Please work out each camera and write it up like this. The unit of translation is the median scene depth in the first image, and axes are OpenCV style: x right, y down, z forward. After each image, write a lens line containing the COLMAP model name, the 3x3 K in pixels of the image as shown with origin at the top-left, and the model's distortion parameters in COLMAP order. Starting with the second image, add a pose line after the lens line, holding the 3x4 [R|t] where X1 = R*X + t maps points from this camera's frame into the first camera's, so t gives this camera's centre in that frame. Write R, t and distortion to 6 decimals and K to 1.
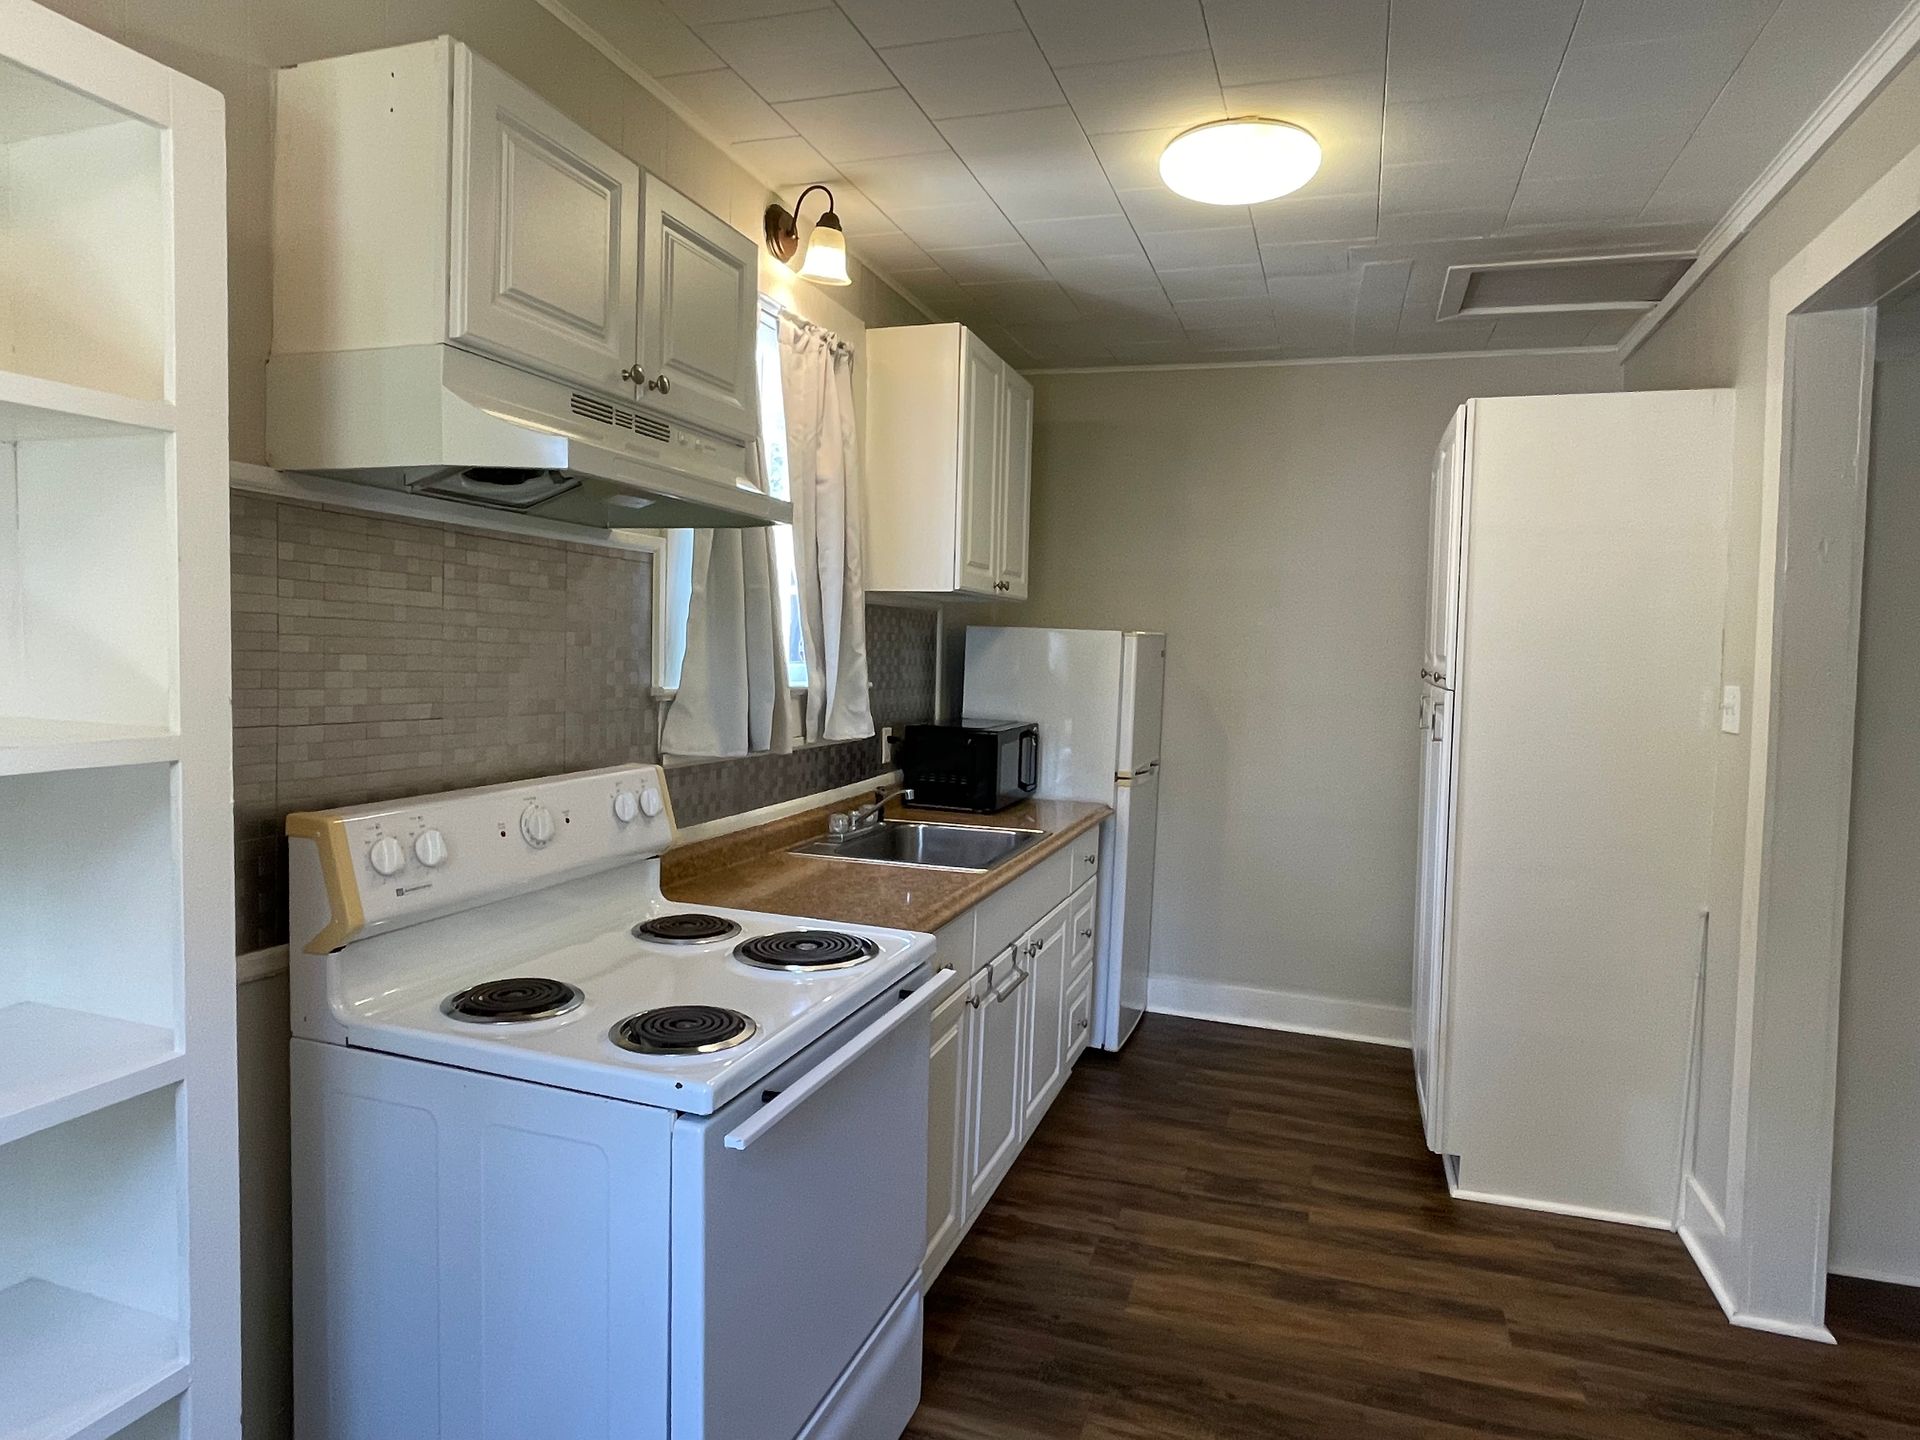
lens RADIAL K [[1133.5, 0, 957.1], [0, 1133.5, 706.1], [0, 0, 1]] dist [0.009600, -0.003304]
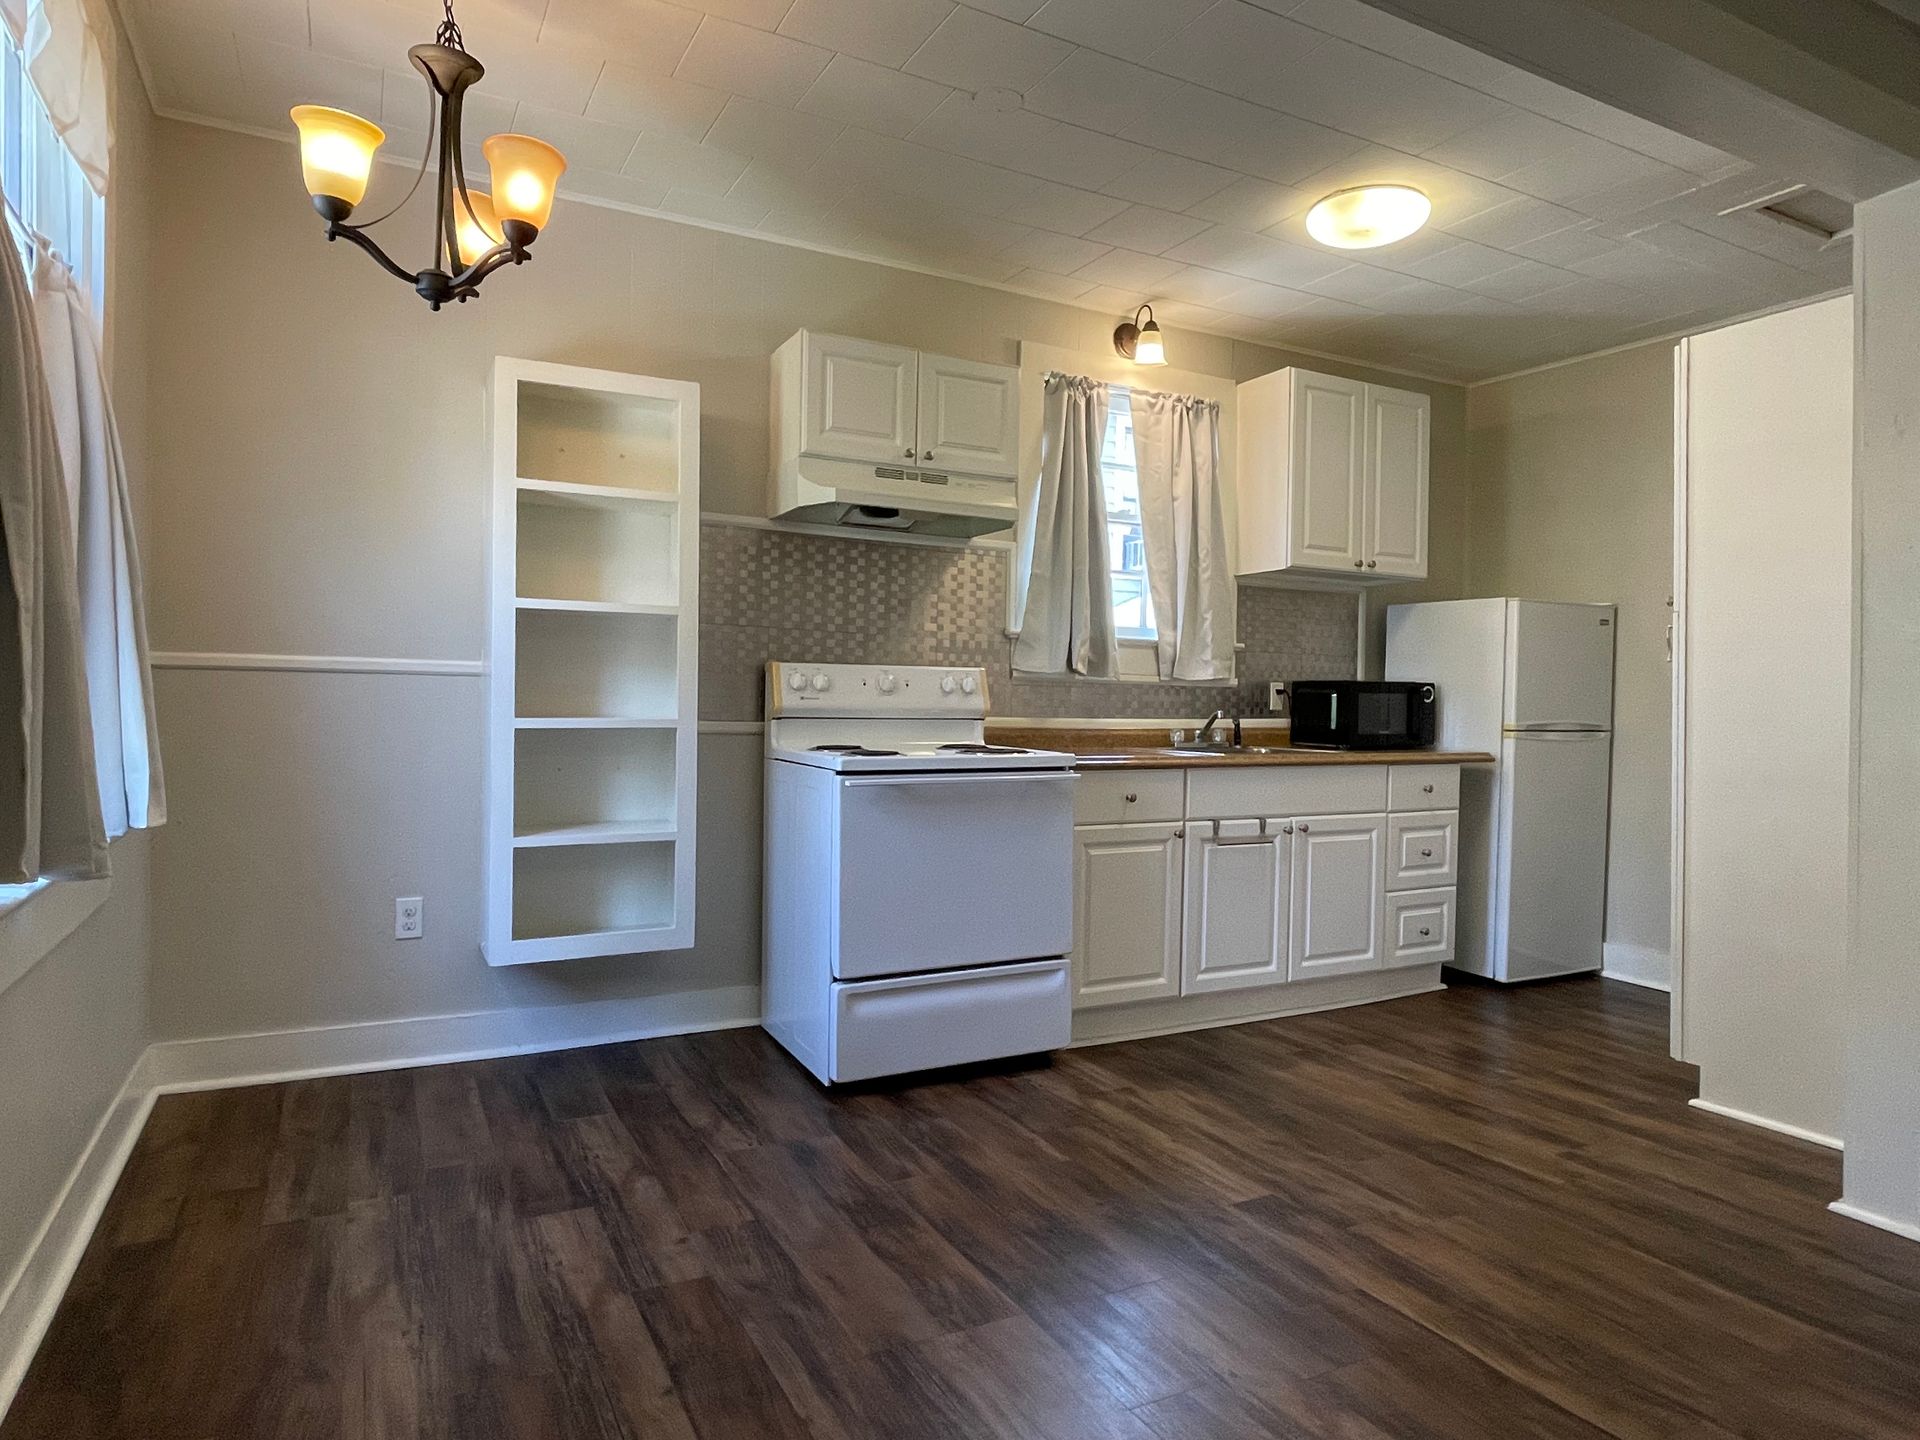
lens RADIAL K [[1133.5, 0, 957.0], [0, 1133.5, 709.0], [0, 0, 1]] dist [0.009600, -0.003304]
pose [[0.726950, -0.009875, -0.686620, 0.729738], [-0.033056, 0.998234, -0.049354, 0.162891], [0.685895, 0.058575, 0.725339, -0.239049]]
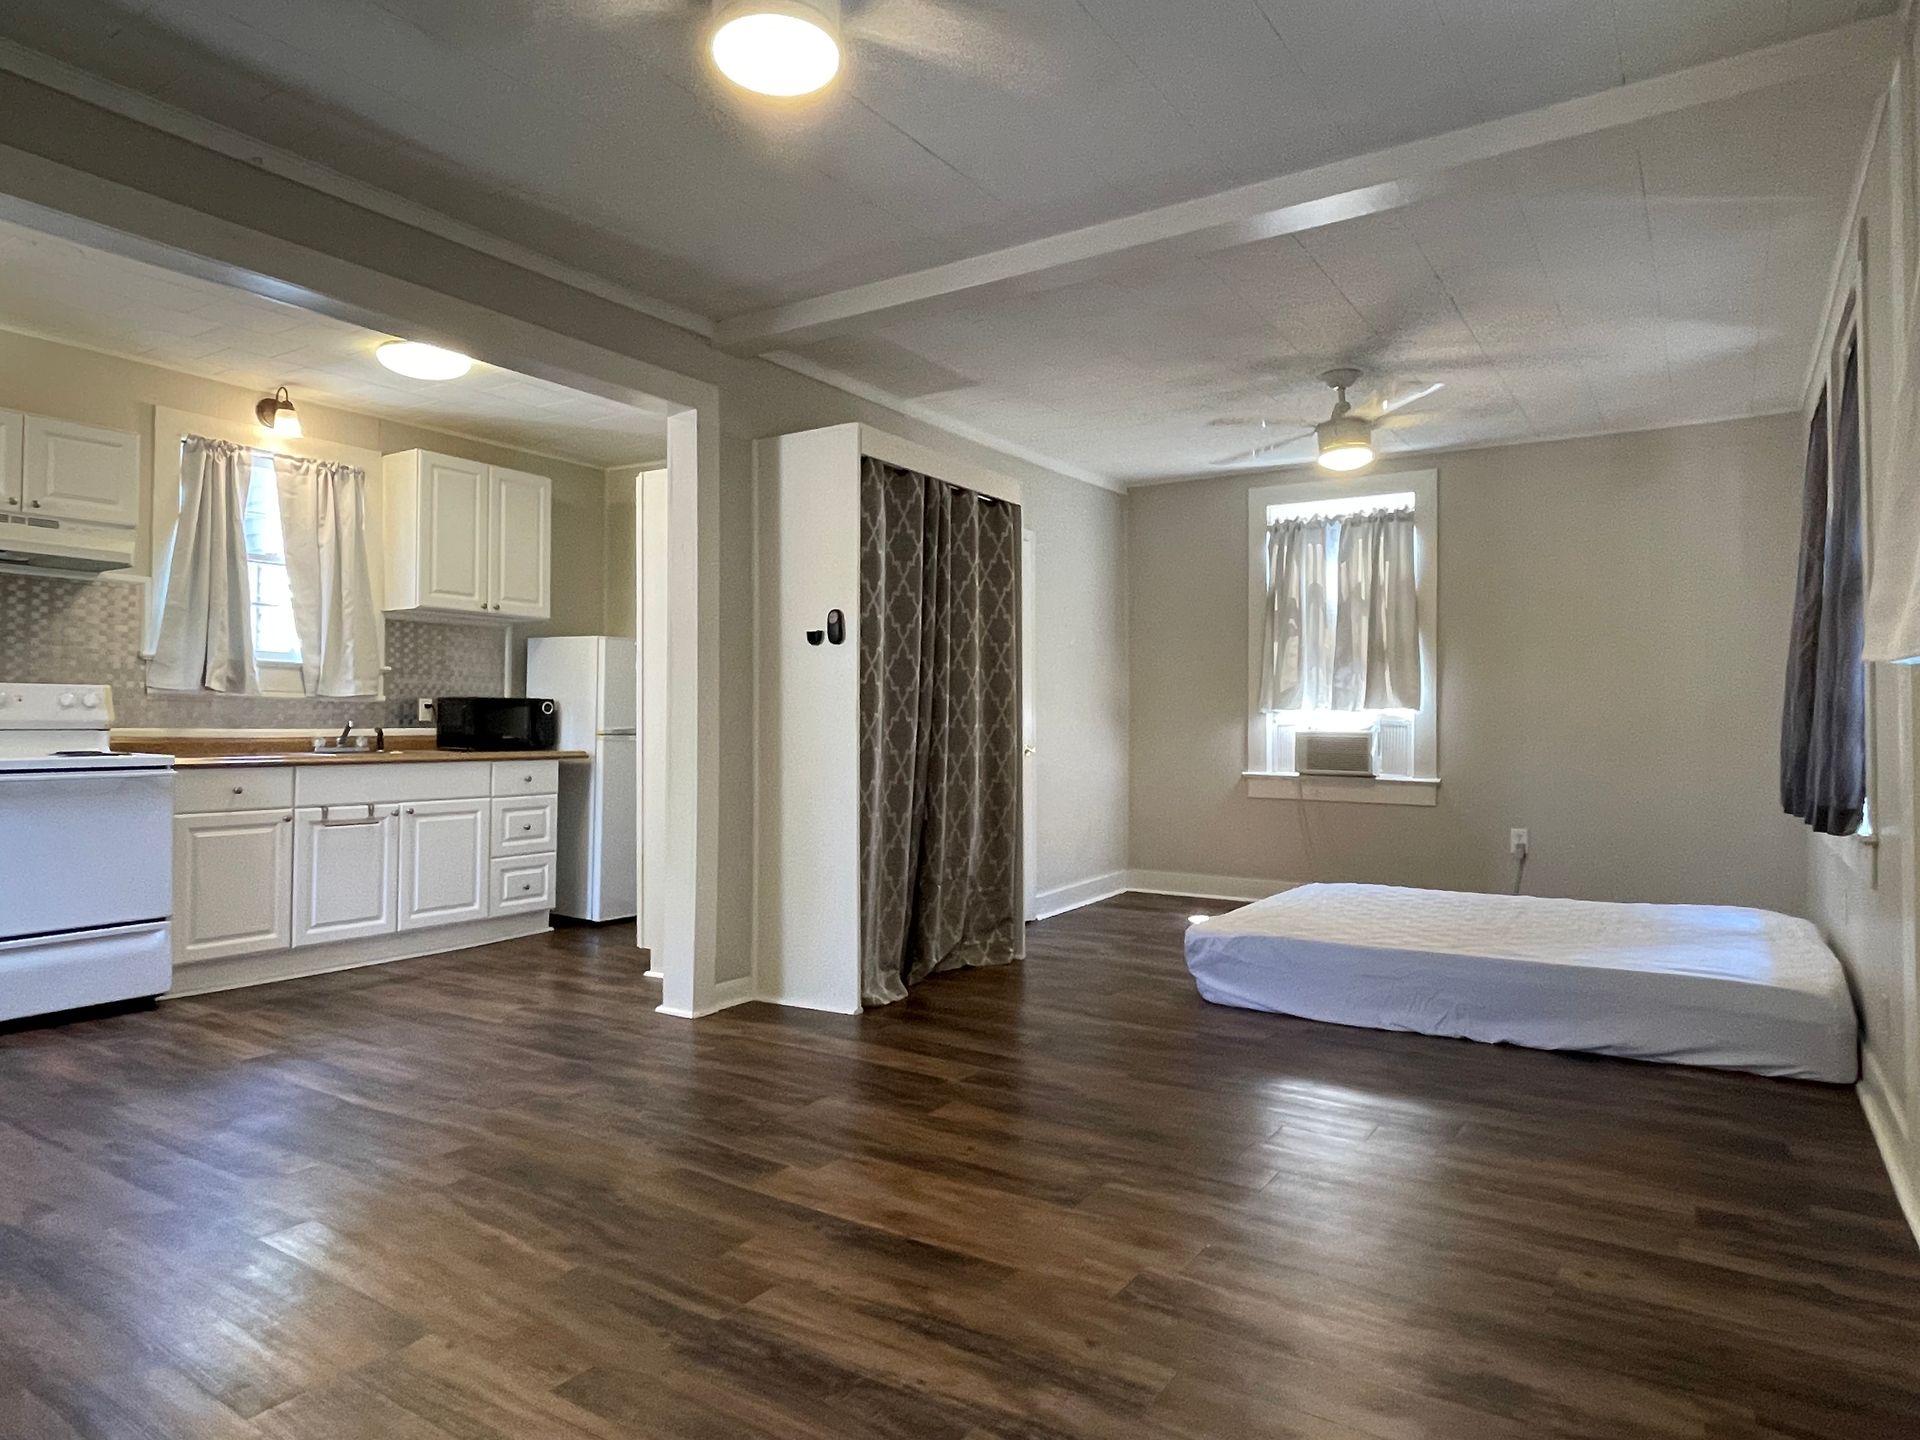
lens RADIAL K [[1160.2, 0, 959.6], [0, 1160.2, 715.6], [0, 0, 1]] dist [-0.013499, -0.002655]
pose [[0.970400, -0.021506, -0.240544, 1.374700], [0.005605, 0.997764, -0.066595, 0.202227], [0.241439, 0.063275, 0.968351, -0.505779]]
